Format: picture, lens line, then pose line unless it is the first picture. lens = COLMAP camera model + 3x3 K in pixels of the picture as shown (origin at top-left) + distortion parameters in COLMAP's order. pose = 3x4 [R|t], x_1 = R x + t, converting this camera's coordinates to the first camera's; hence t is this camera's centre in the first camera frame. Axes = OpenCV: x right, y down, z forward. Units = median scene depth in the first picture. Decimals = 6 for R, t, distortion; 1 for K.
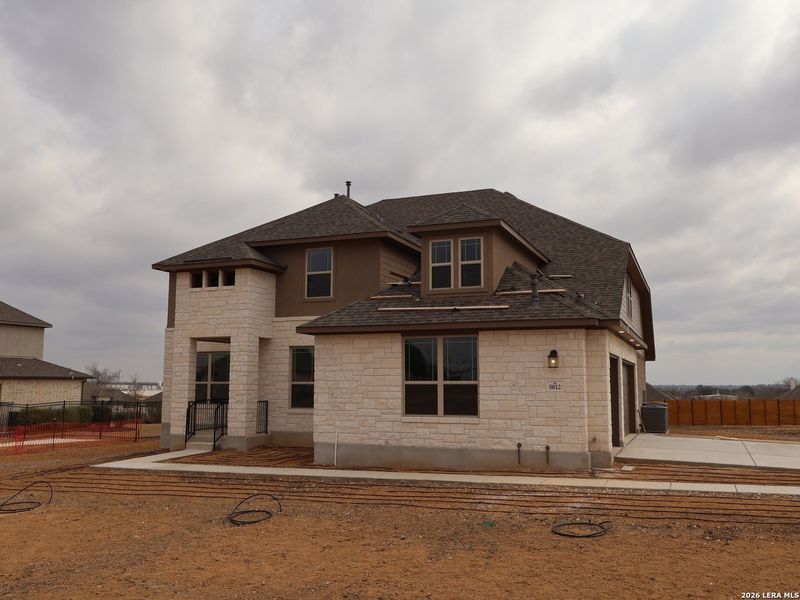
lens RADIAL K [[700.0, 0, 399.6], [0, 700.0, 303.4], [0, 0, 1]] dist [-0.008658, 0.005705]
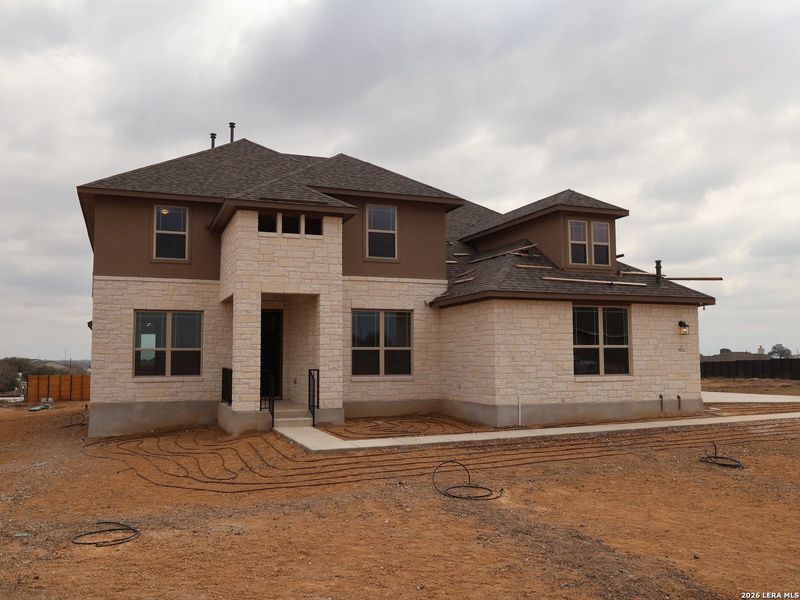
lens RADIAL K [[700.0, 0, 399.5], [0, 700.0, 297.1], [0, 0, 1]] dist [-0.008658, 0.005705]
pose [[0.733086, 0.053402, 0.678036, -0.931663], [-0.072450, 0.997372, -0.000221, 0.054478], [-0.676266, -0.048962, 0.735028, 0.369150]]
